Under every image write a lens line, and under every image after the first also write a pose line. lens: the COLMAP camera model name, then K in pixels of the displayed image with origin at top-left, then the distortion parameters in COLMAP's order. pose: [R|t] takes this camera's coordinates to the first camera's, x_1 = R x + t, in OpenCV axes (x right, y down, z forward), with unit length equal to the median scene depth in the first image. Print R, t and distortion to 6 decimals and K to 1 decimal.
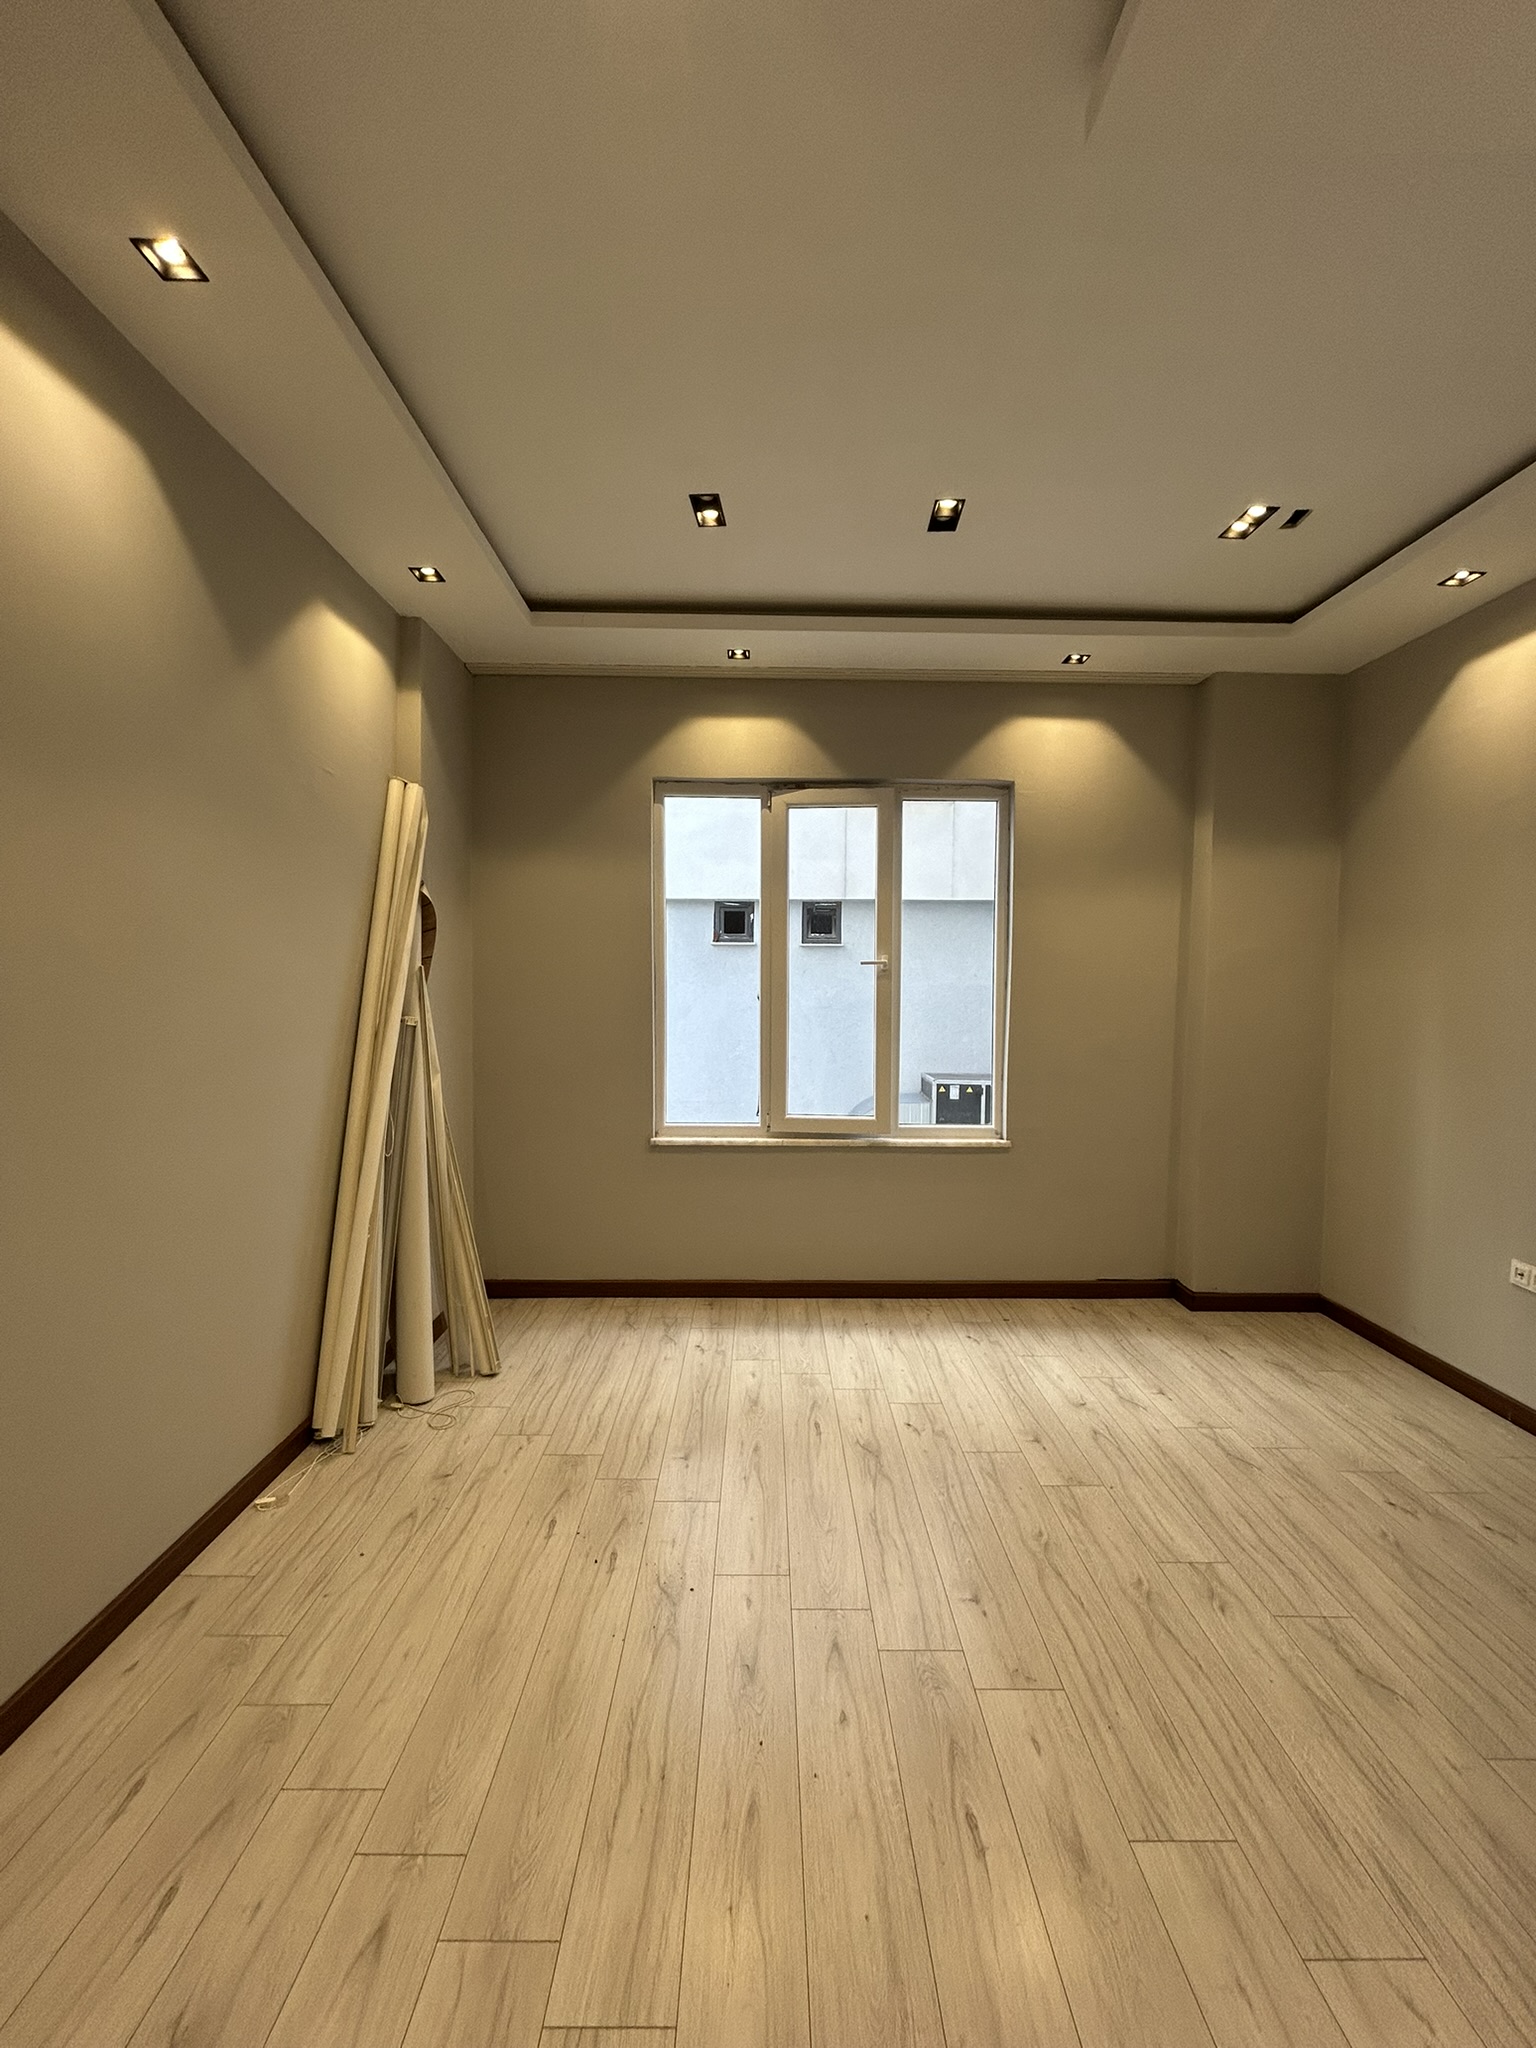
lens RADIAL K [[823.5, 0, 771.0], [0, 823.5, 1021.9], [0, 0, 1]] dist [-0.002080, 0.000731]
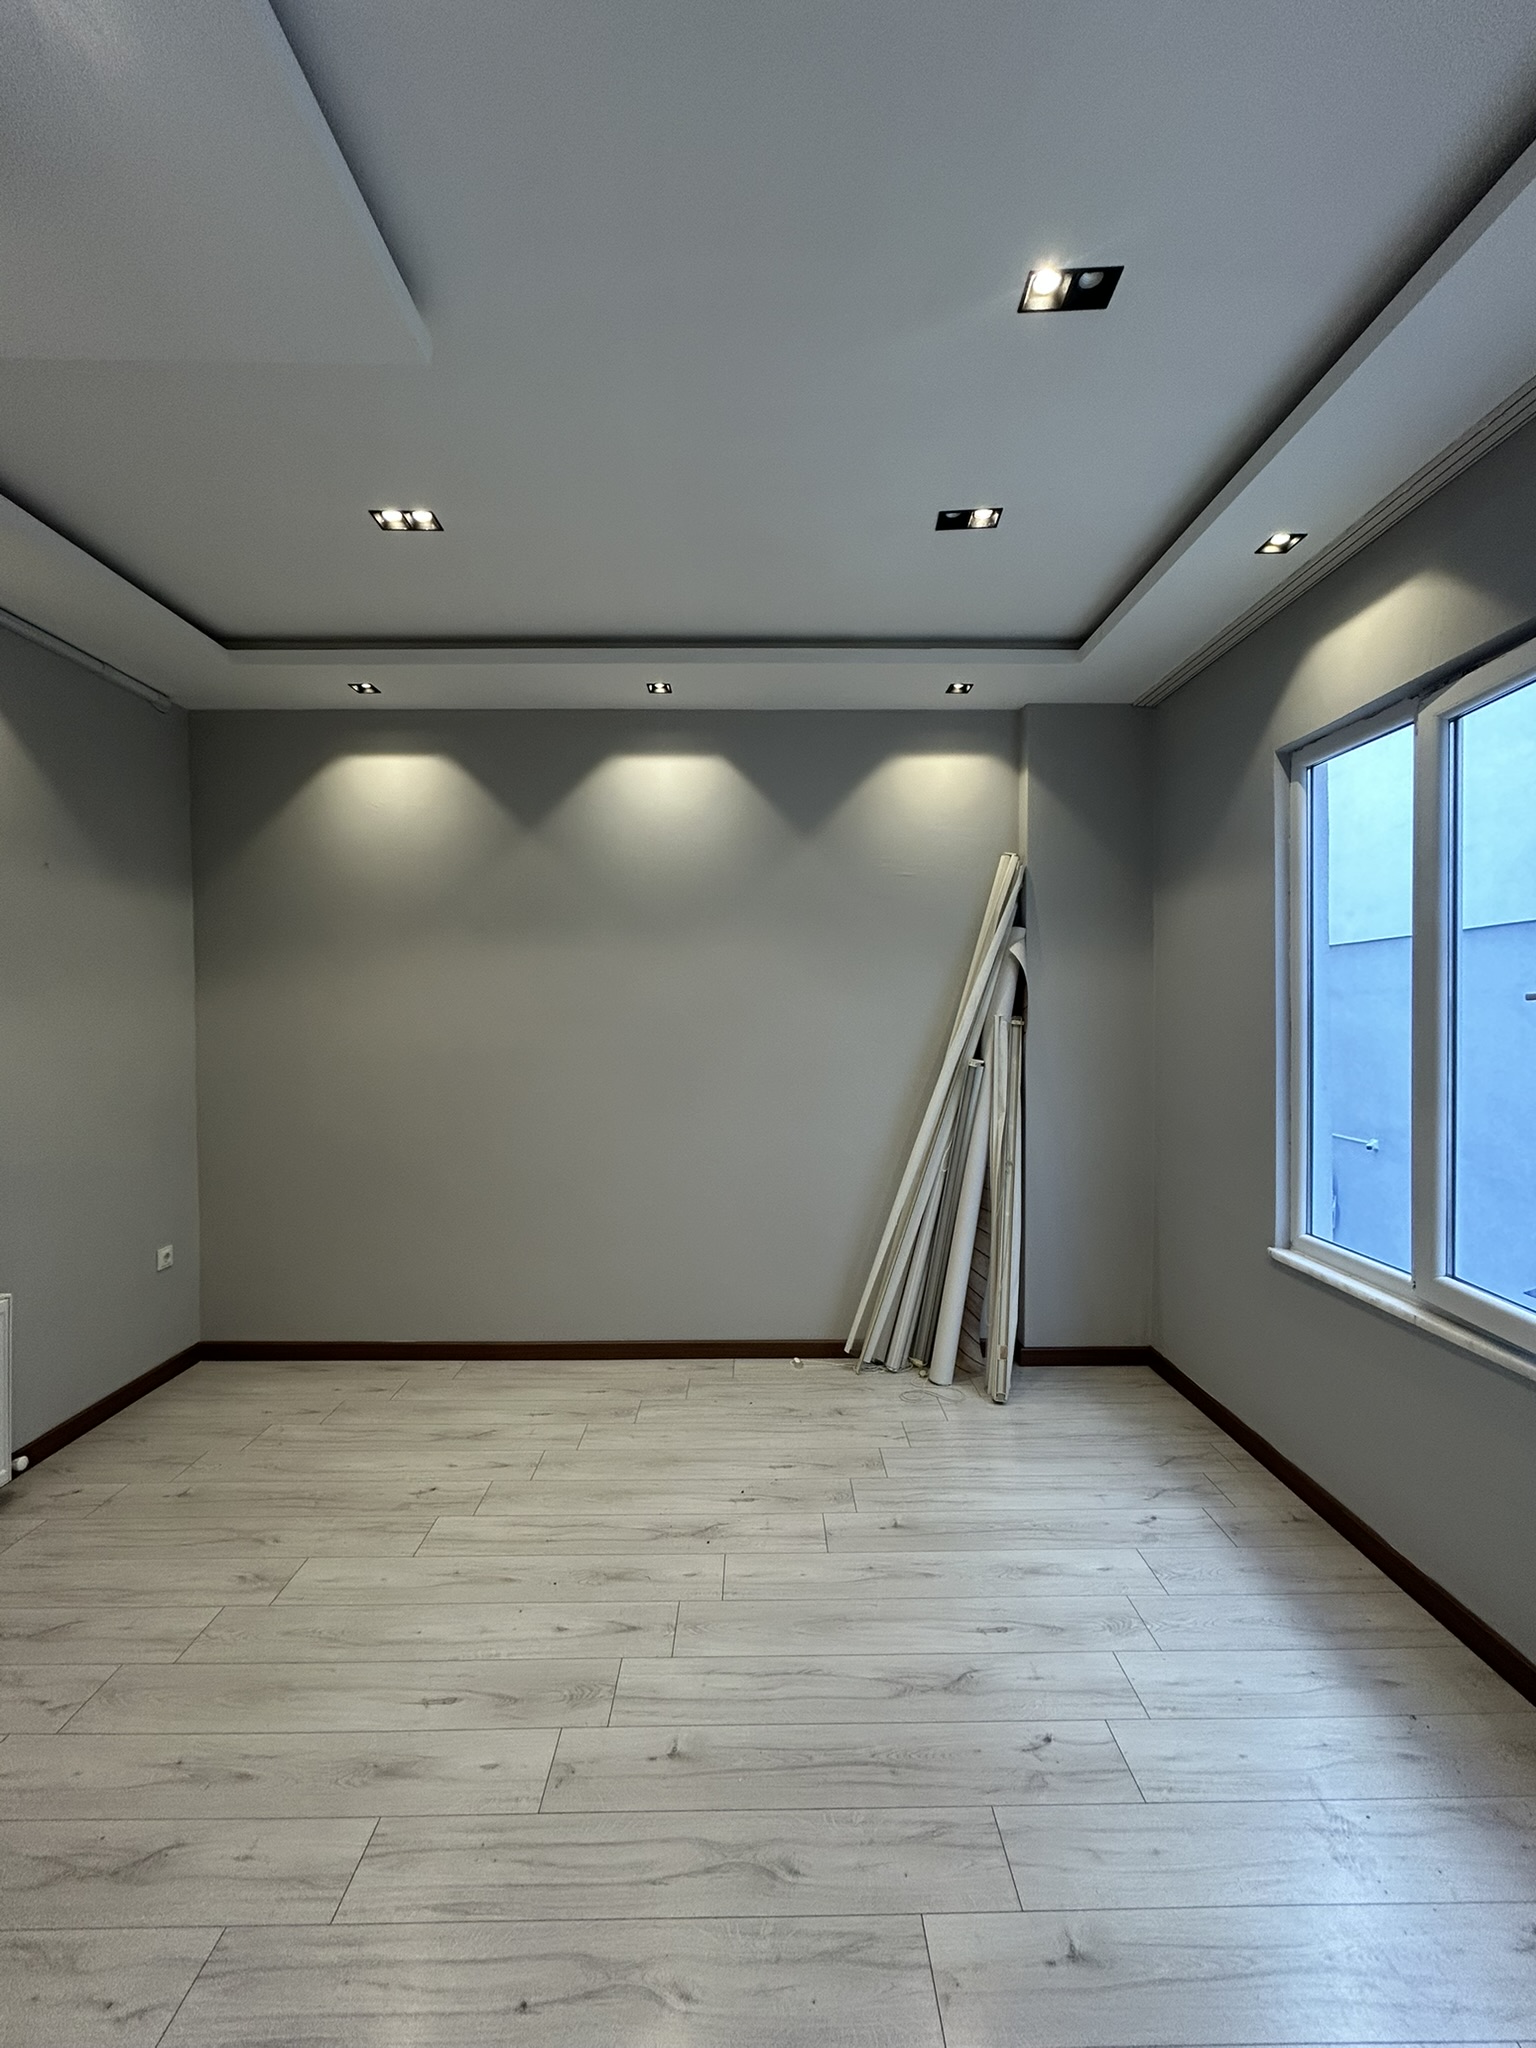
lens RADIAL K [[823.5, 0, 771.0], [0, 823.5, 1021.9], [0, 0, 1]] dist [-0.002080, 0.000731]
pose [[0.001077, 0.002712, -0.999996, 0.879069], [-0.037205, 0.999304, 0.002670, -0.062977], [0.999307, 0.037202, 0.001177, 0.842317]]
